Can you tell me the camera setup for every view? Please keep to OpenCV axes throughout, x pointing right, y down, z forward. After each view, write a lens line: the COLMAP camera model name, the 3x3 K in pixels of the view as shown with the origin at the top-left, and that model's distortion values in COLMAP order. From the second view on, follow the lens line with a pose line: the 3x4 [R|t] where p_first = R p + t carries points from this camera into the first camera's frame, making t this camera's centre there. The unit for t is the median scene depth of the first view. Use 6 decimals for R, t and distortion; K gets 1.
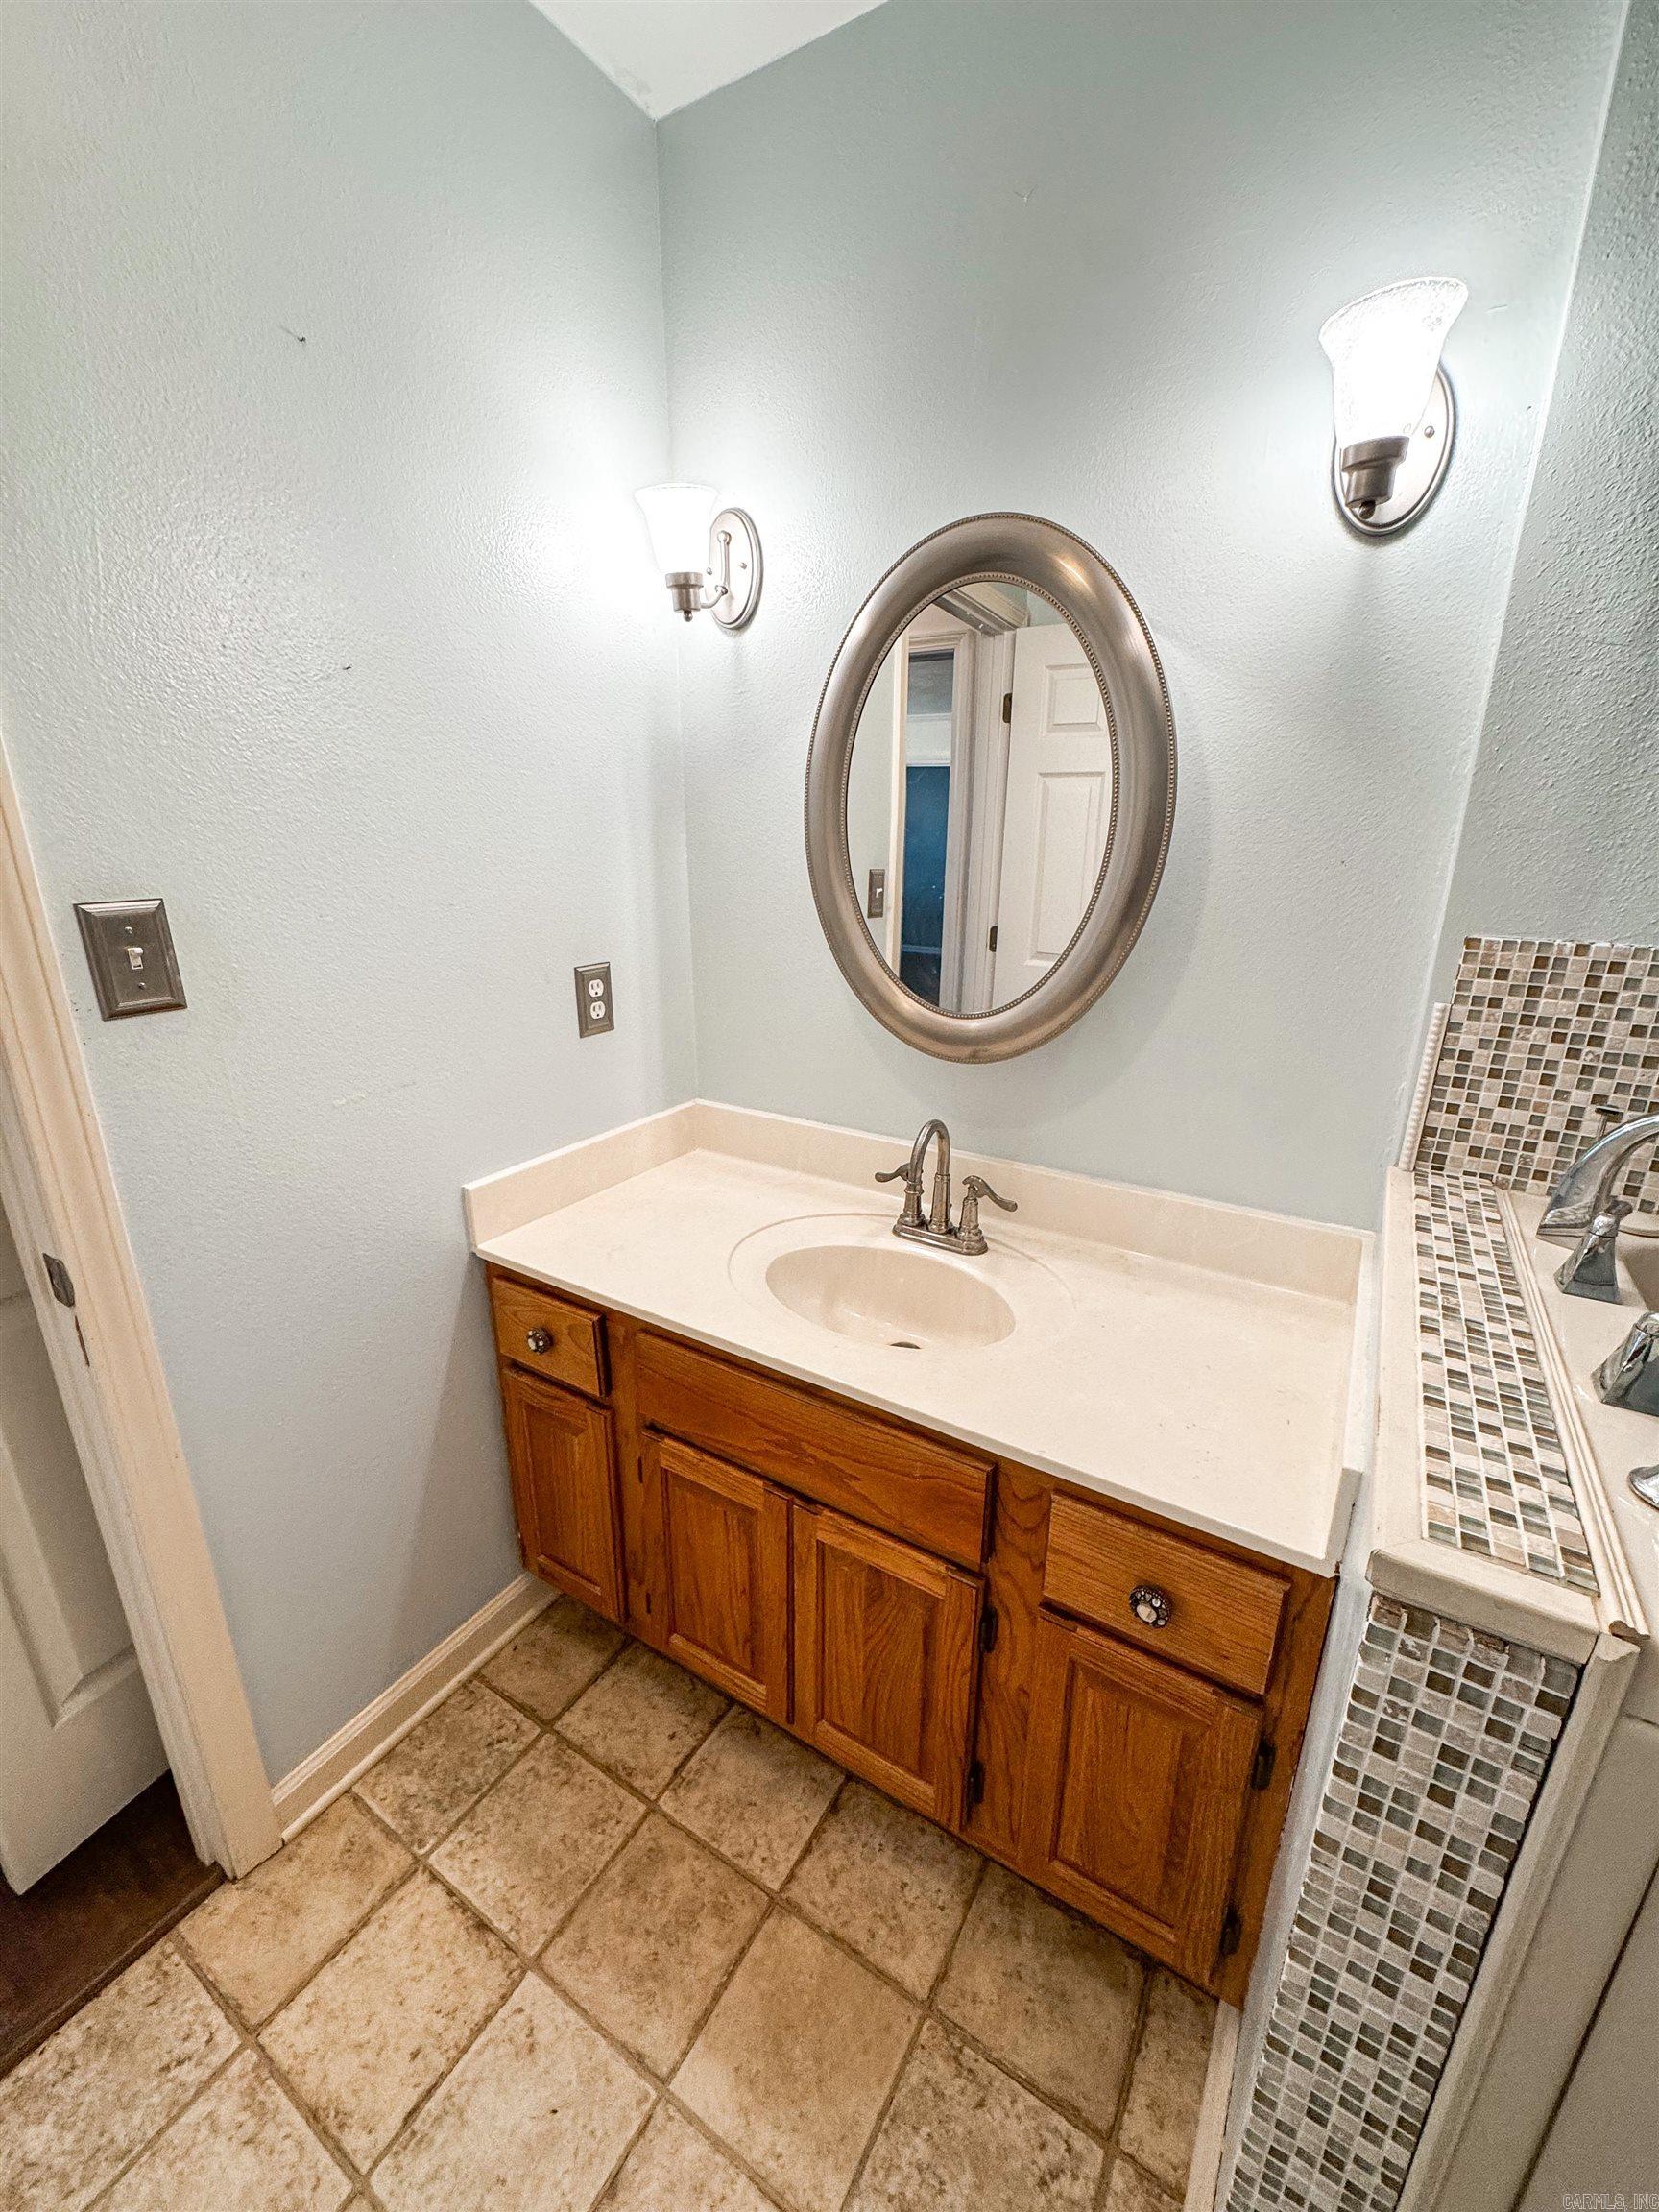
lens RADIAL K [[880.4, 0, 834.2], [0, 880.4, 1102.9], [0, 0, 1]] dist [-0.003368, 0.000489]
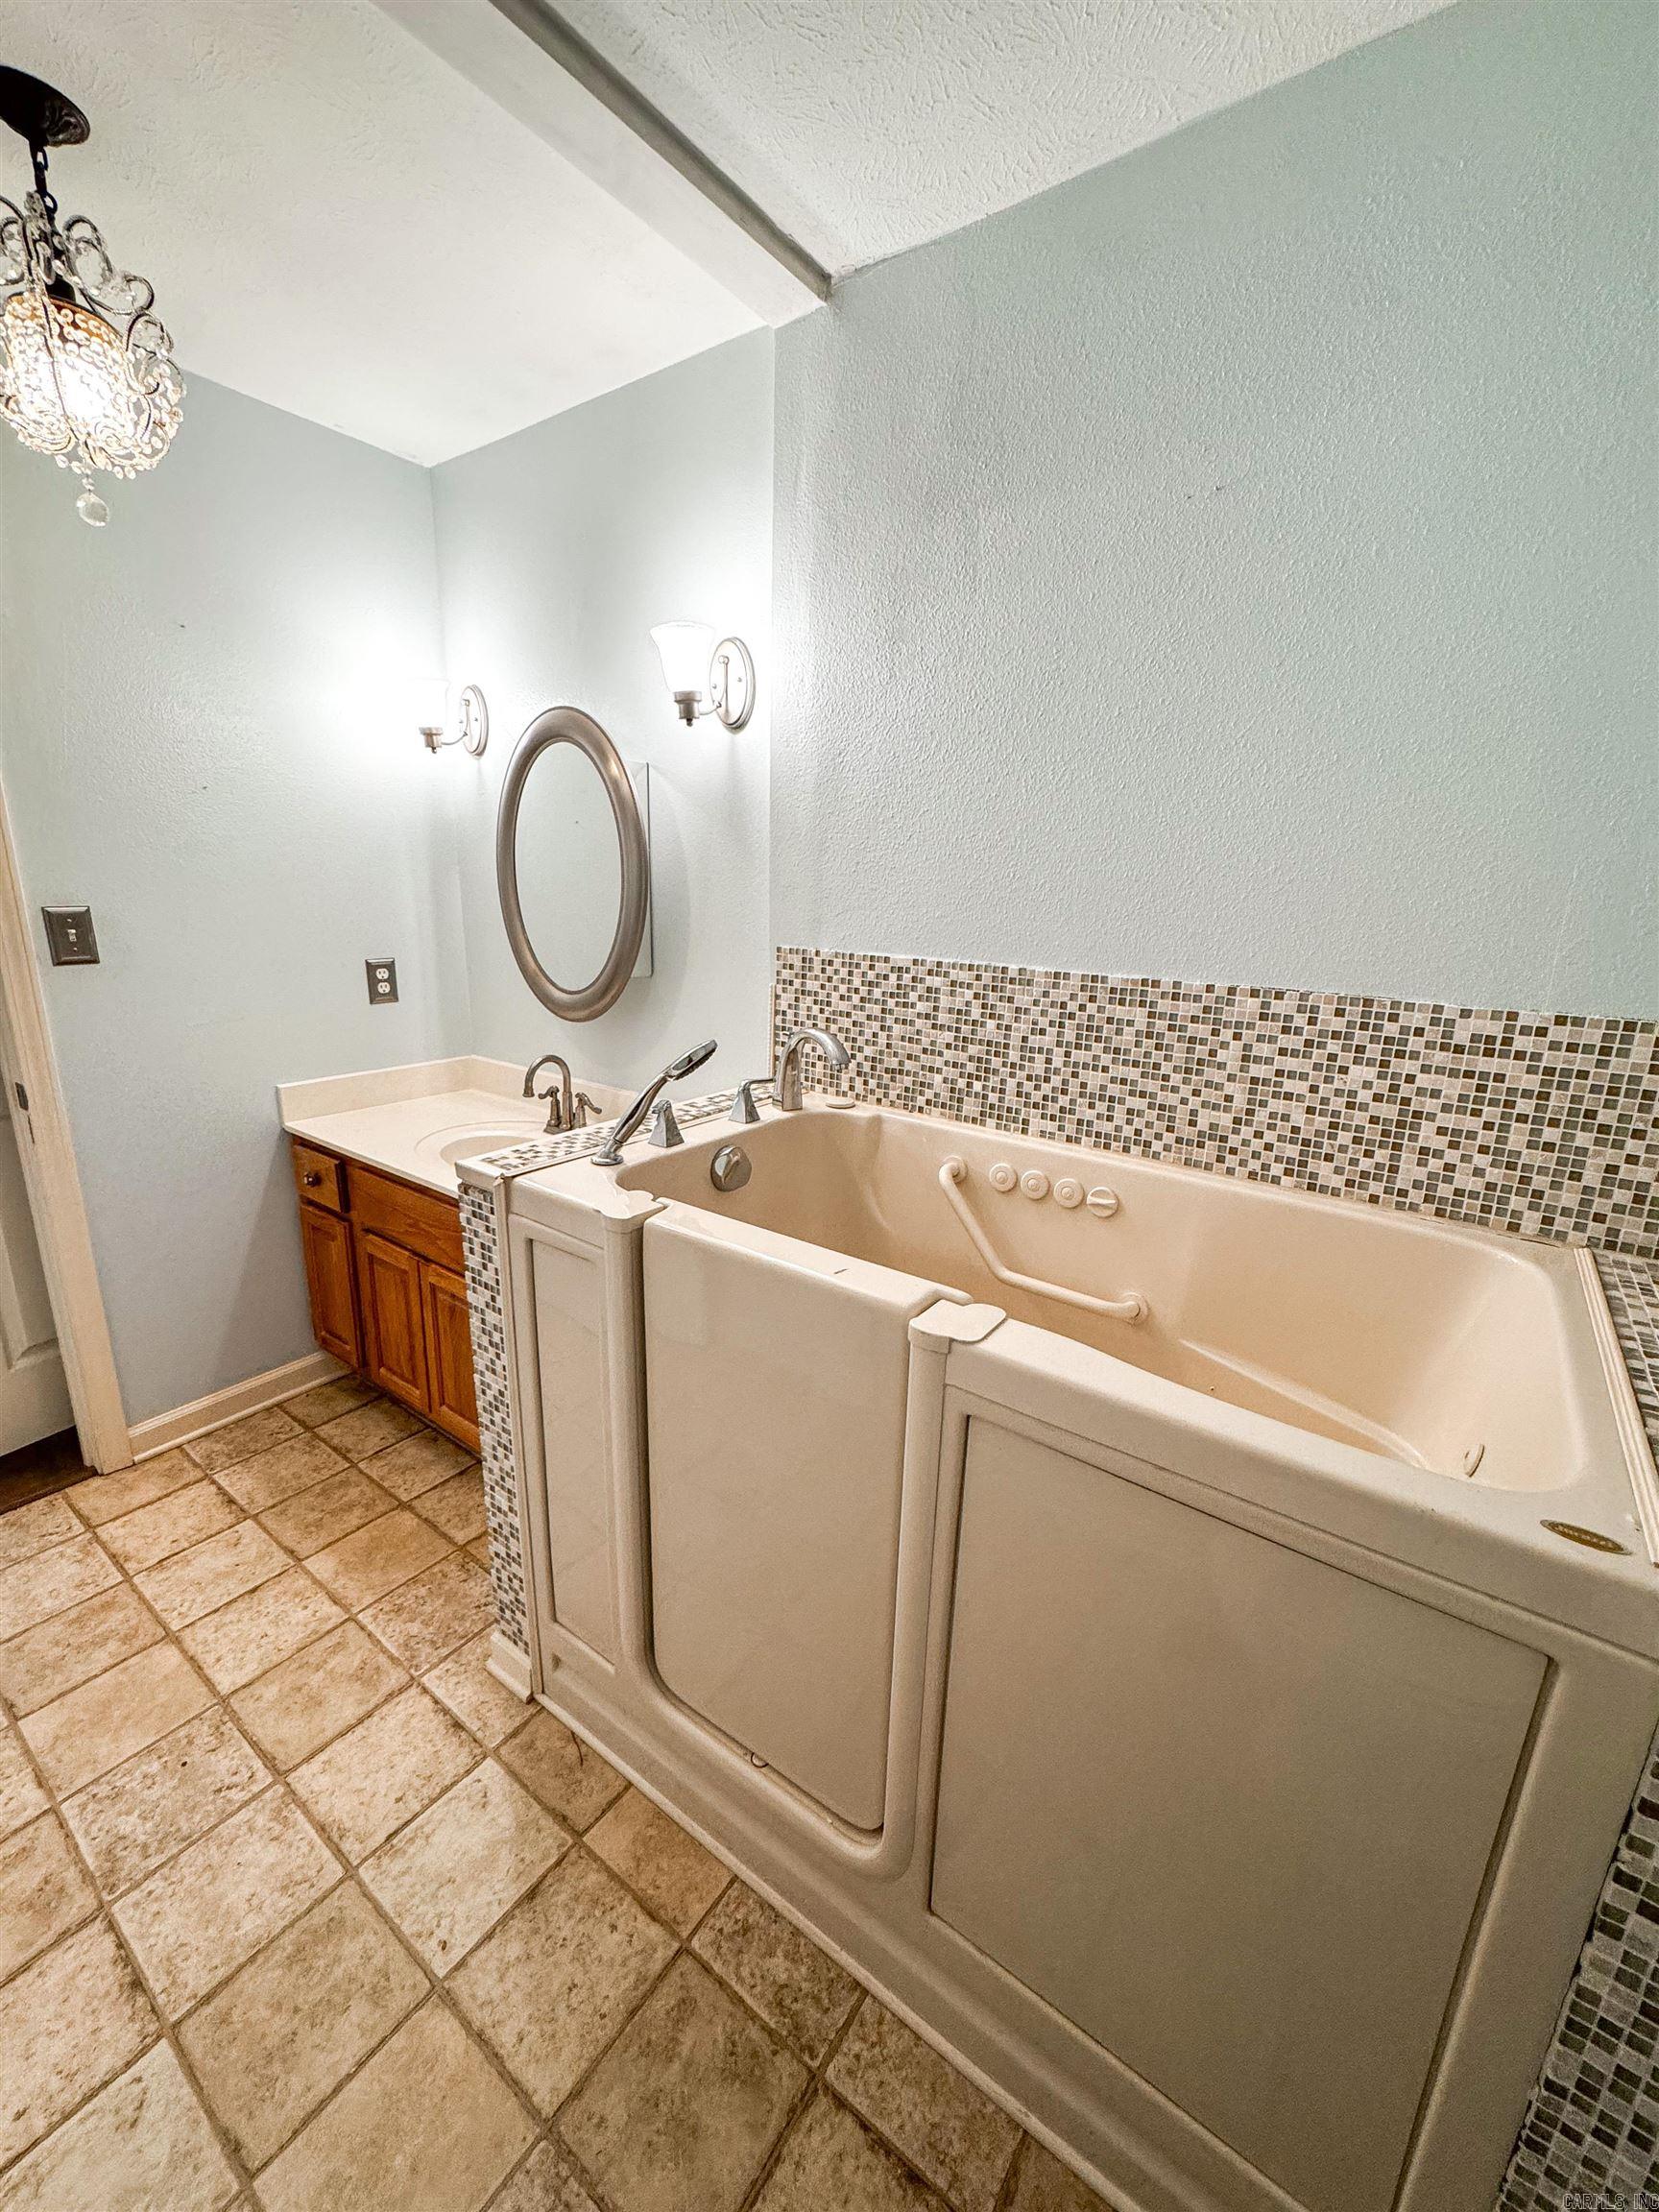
lens RADIAL K [[880.4, 0, 834.2], [0, 880.4, 1102.9], [0, 0, 1]] dist [-0.003368, 0.000489]
pose [[0.997159, 0.039594, -0.064076, 0.876993], [-0.042734, 0.997913, -0.048415, 0.193833], [0.062025, 0.051015, 0.996770, -0.700861]]
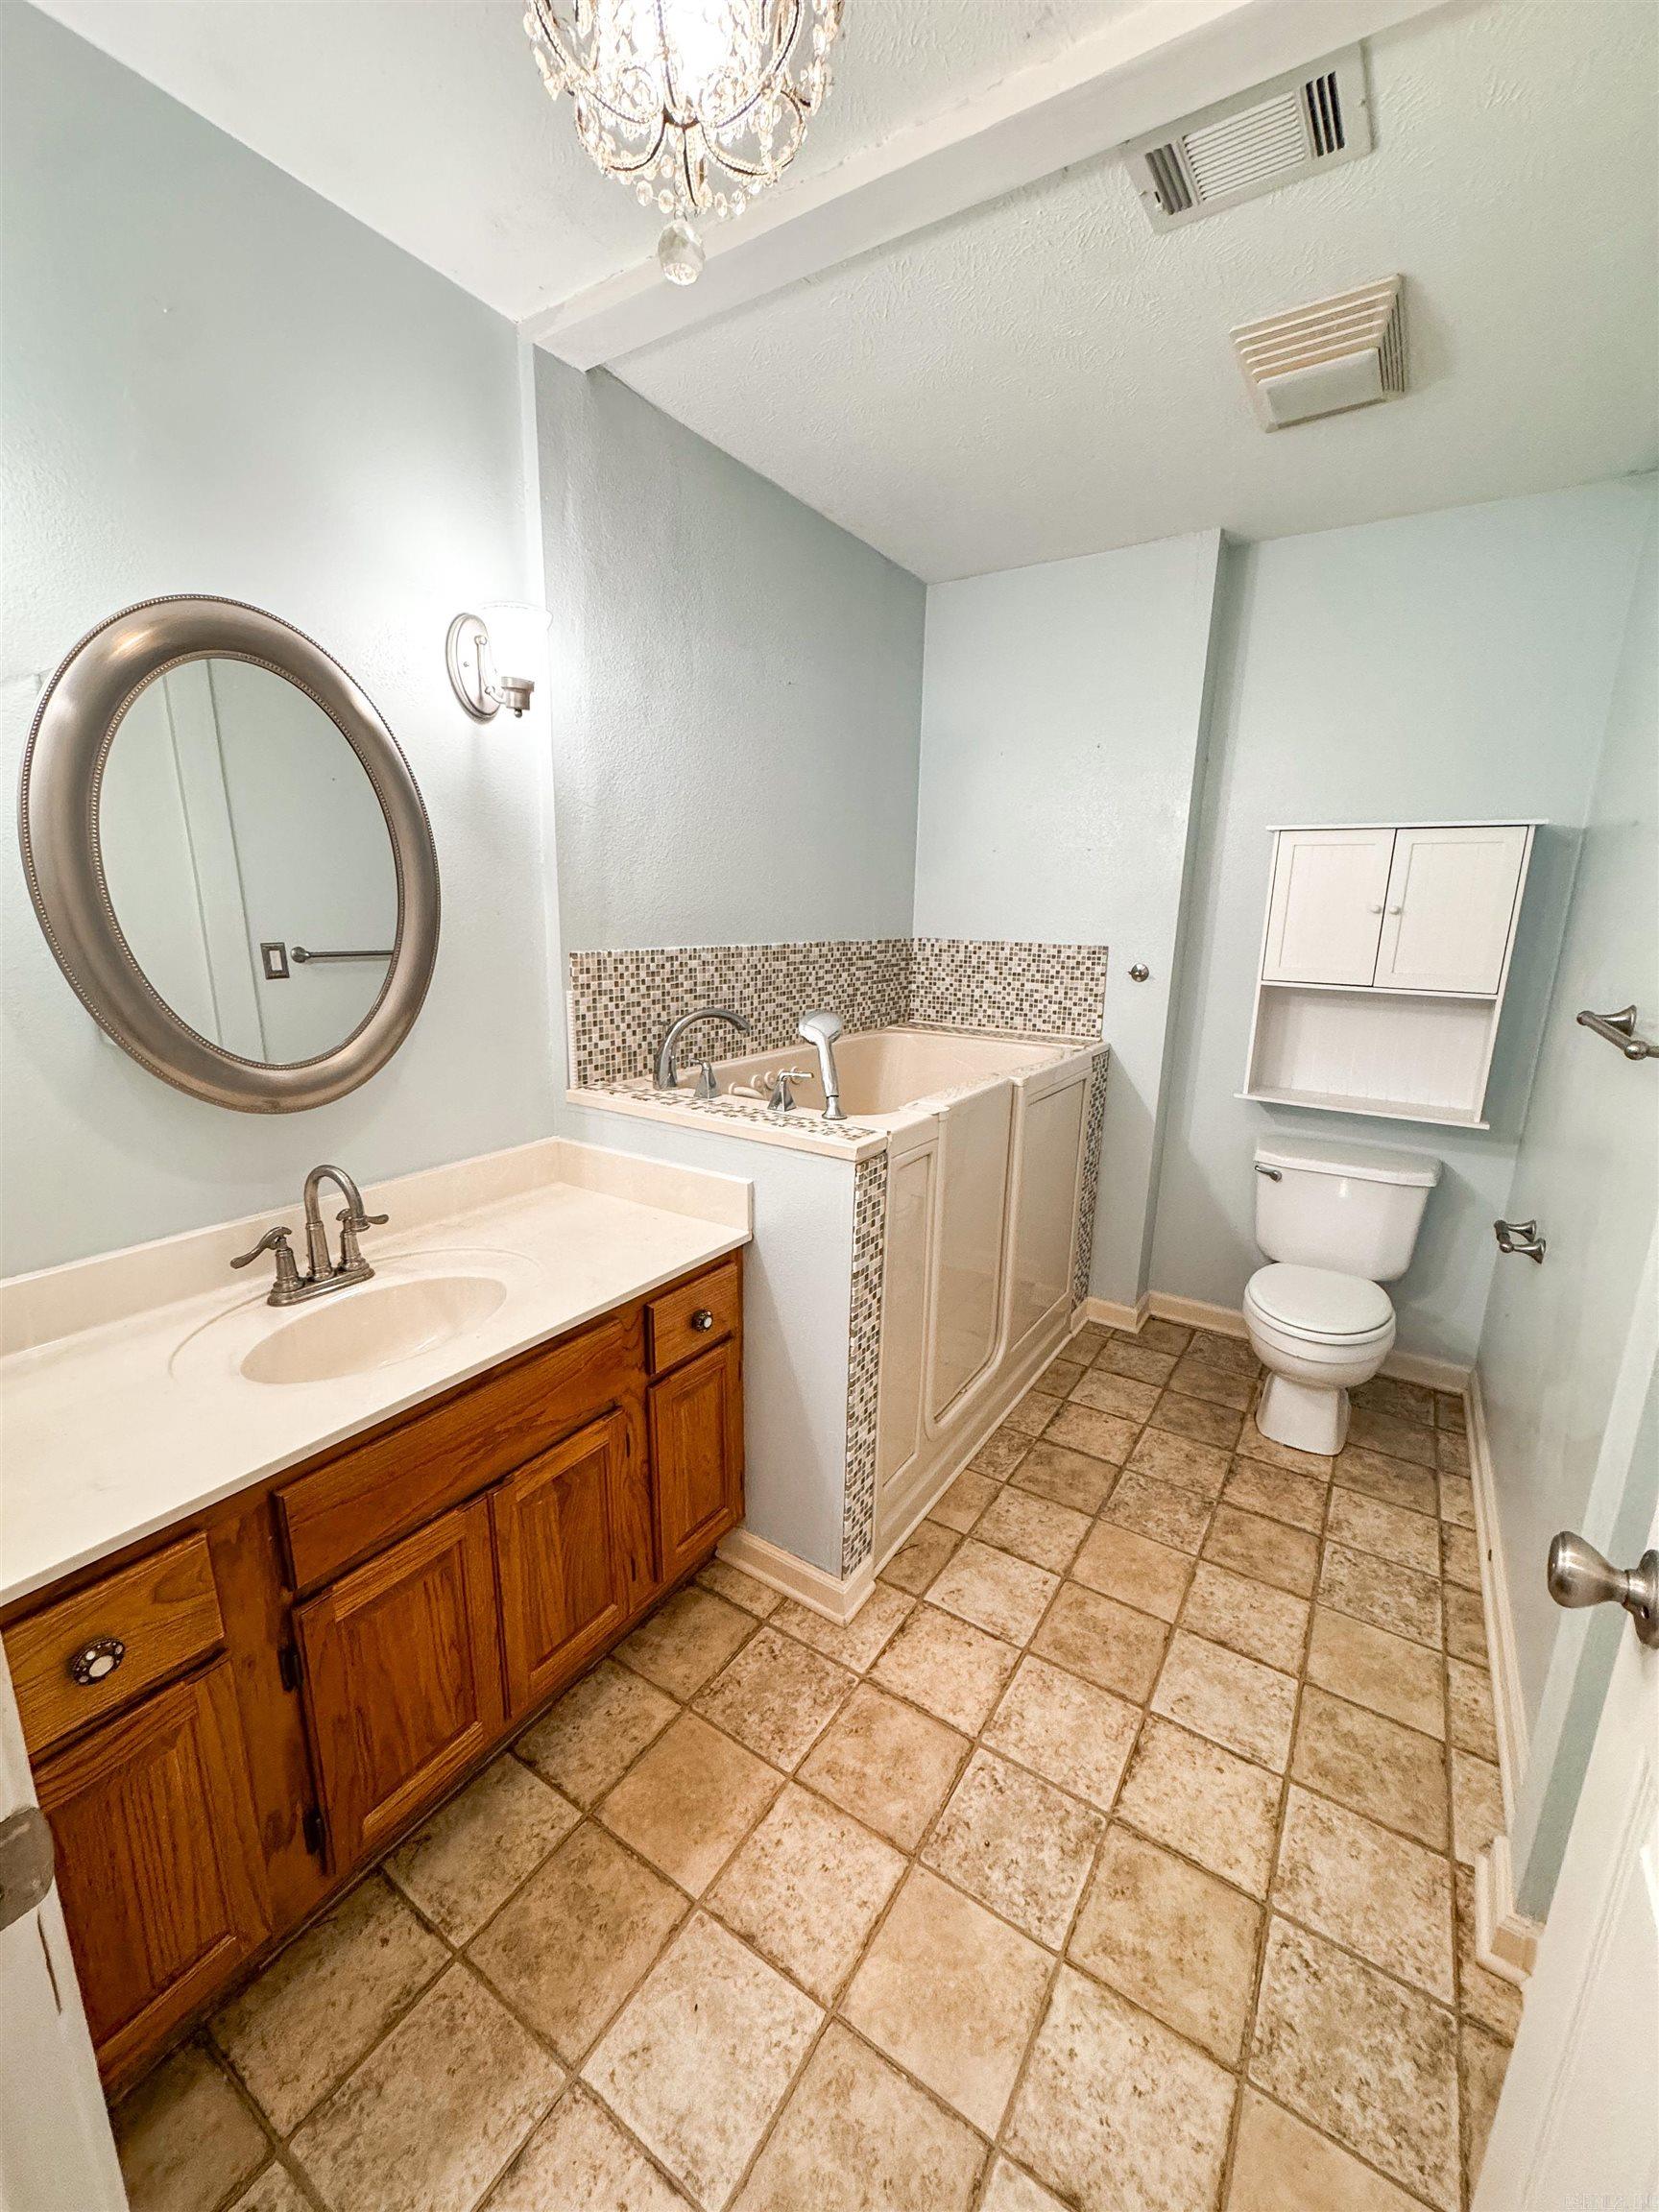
lens RADIAL K [[880.4, 0, 834.2], [0, 880.4, 1102.9], [0, 0, 1]] dist [-0.003368, 0.000489]
pose [[0.020537, -0.224831, 0.974181, -1.011388], [0.273981, 0.938352, 0.210785, -0.120254], [-0.961516, 0.262579, 0.080871, 0.375179]]
